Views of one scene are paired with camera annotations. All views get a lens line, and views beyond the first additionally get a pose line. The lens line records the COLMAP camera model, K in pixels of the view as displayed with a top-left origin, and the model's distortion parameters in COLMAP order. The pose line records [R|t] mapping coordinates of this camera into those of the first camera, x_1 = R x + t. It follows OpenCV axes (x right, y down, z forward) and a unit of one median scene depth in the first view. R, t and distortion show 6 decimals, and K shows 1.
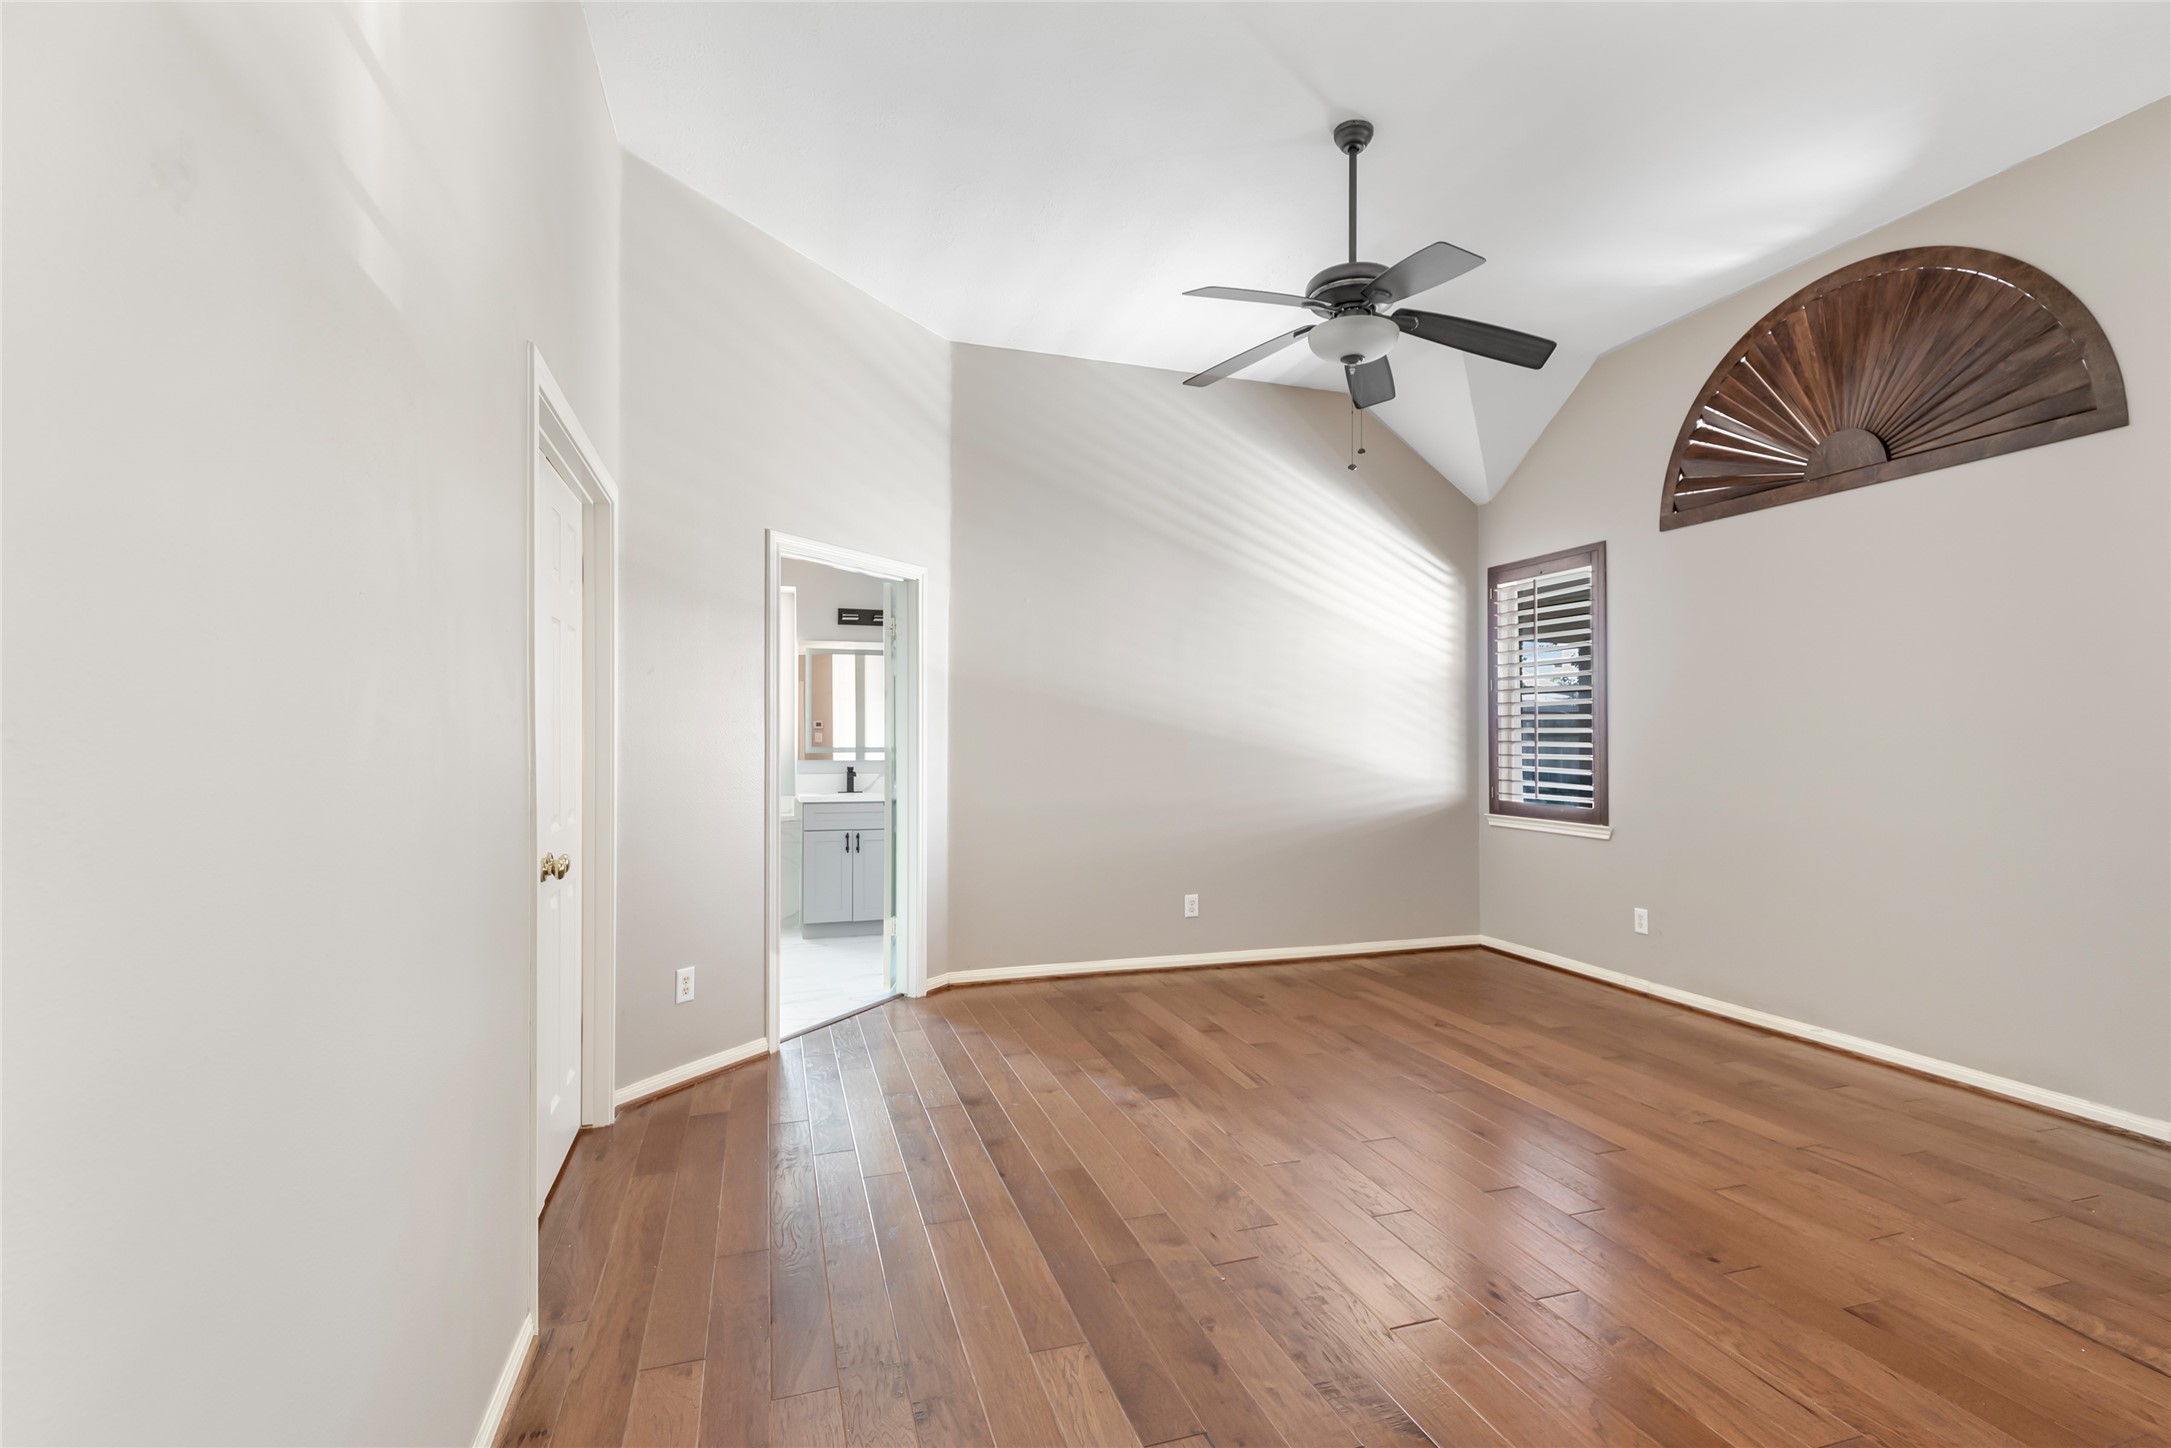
lens RADIAL K [[1011.5, 0, 1106.3], [0, 1011.5, 750.1], [0, 0, 1]] dist [0.004169, 0.000401]
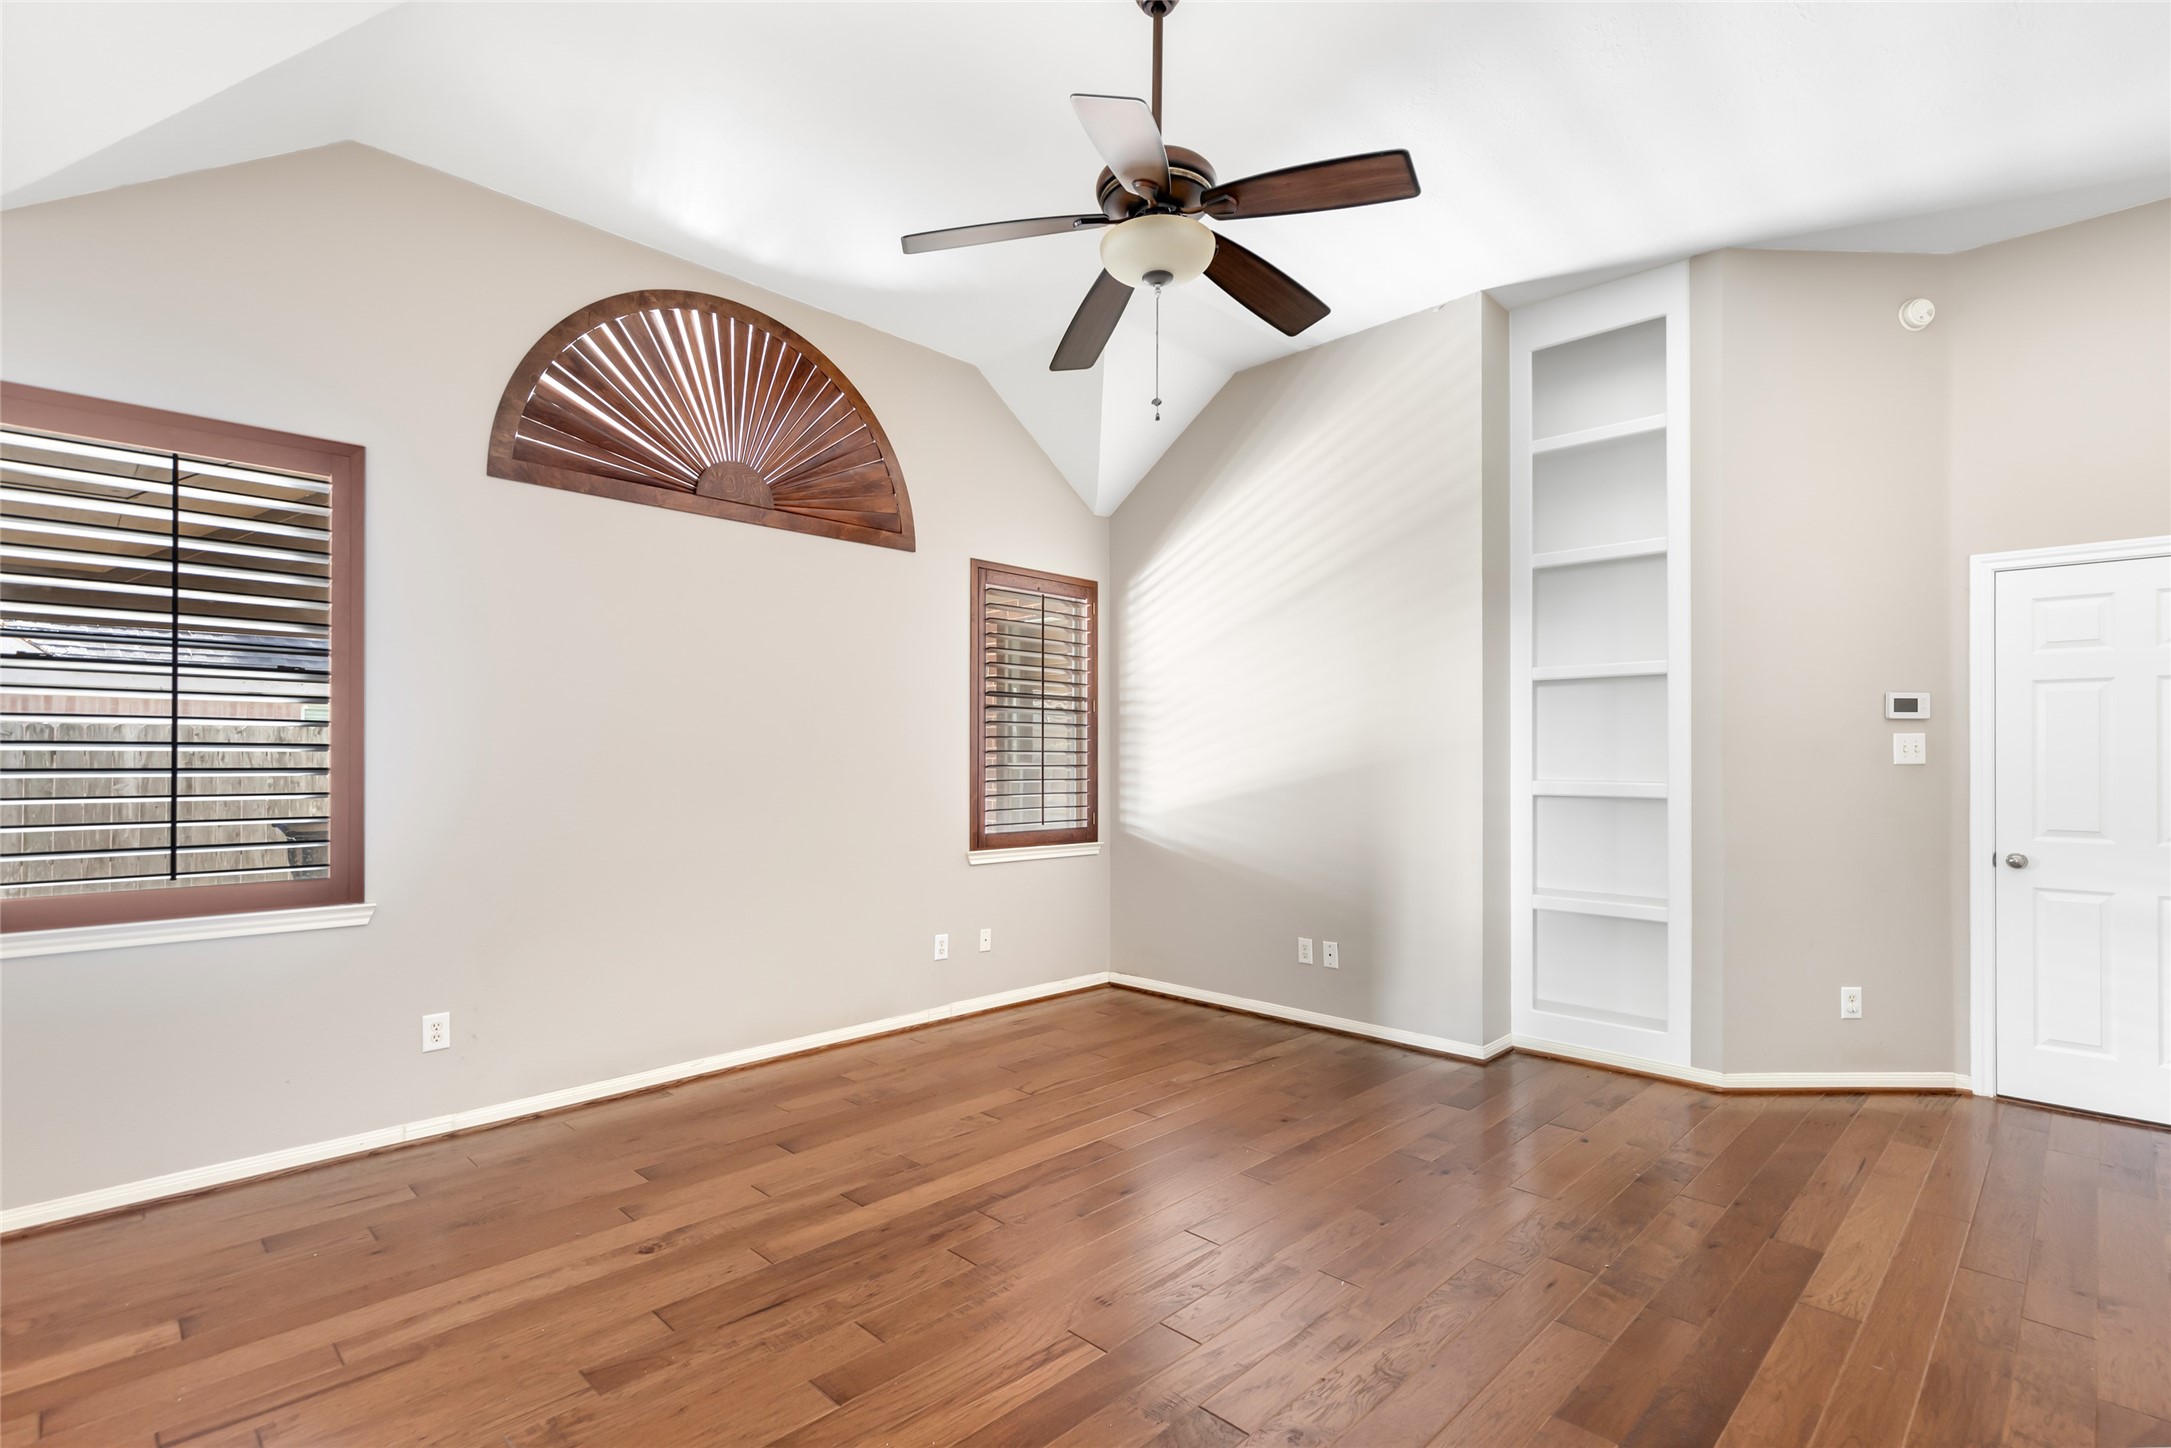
lens RADIAL K [[1011.5, 0, 1106.3], [0, 1011.5, 750.1], [0, 0, 1]] dist [0.004169, 0.000401]
pose [[-0.455058, 0.011049, 0.890393, -0.347319], [0.012696, 0.999902, -0.005920, -0.012003], [-0.890371, 0.008611, -0.455154, 1.125735]]
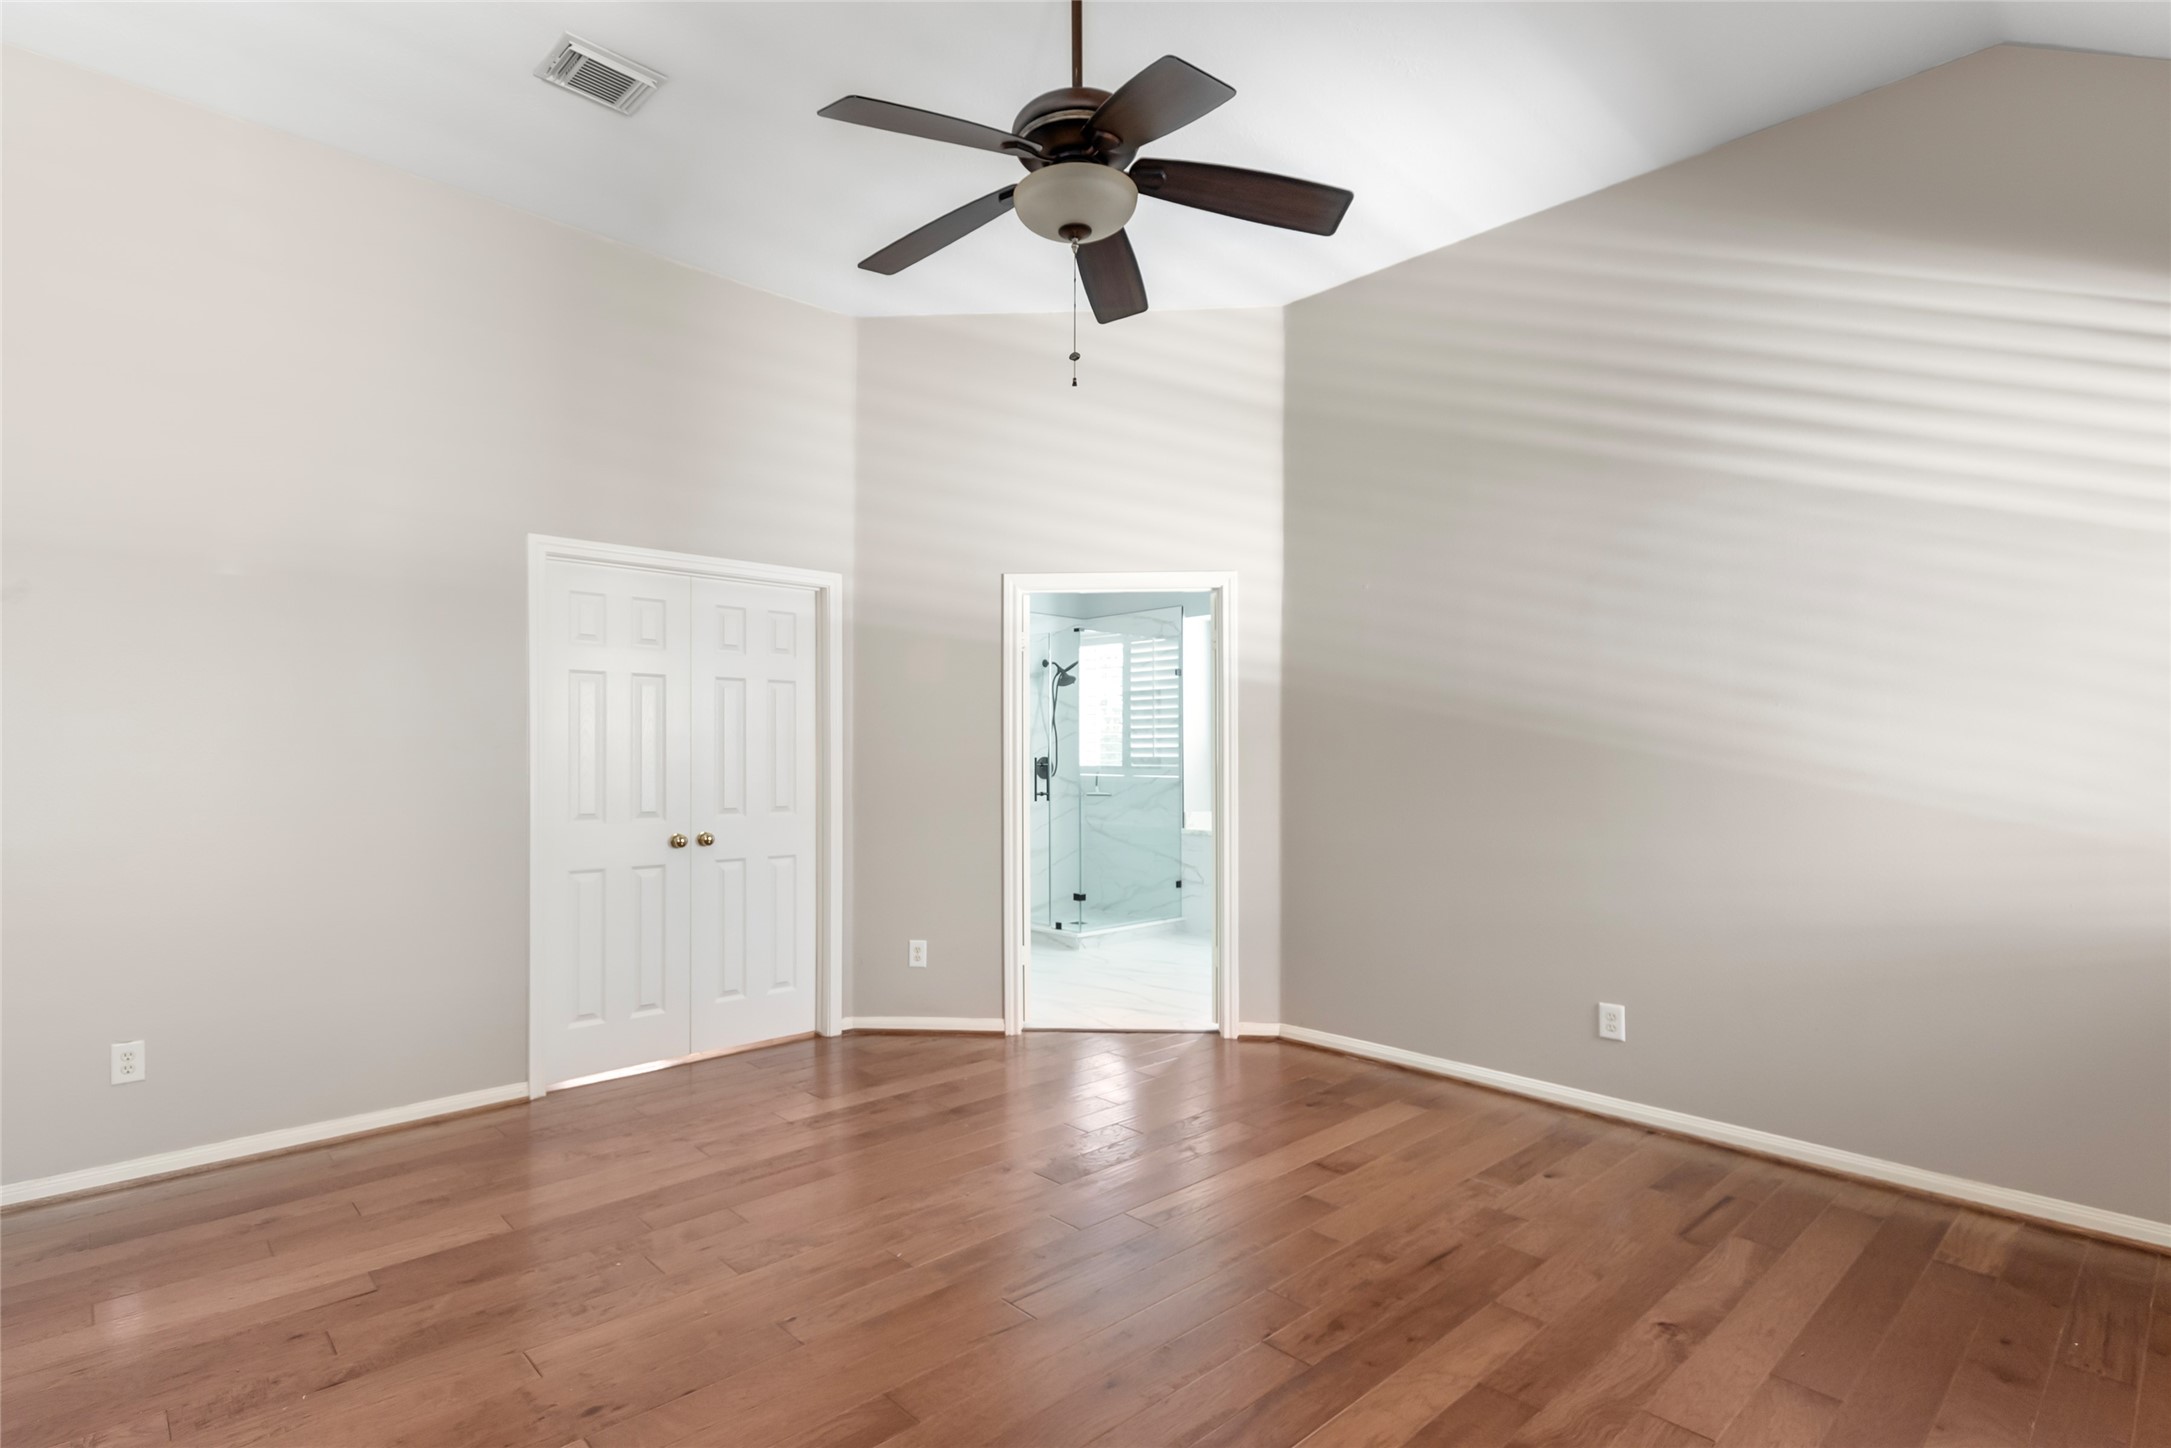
lens RADIAL K [[1070.9, 0, 1035.1], [0, 1070.9, 721.0], [0, 0, 1]] dist [0.001616, 0.000053]
pose [[0.405764, -0.025072, -0.913634, 0.760445], [-0.016799, 0.999250, -0.034882, -0.004776], [0.913824, 0.029502, 0.405038, 0.536220]]
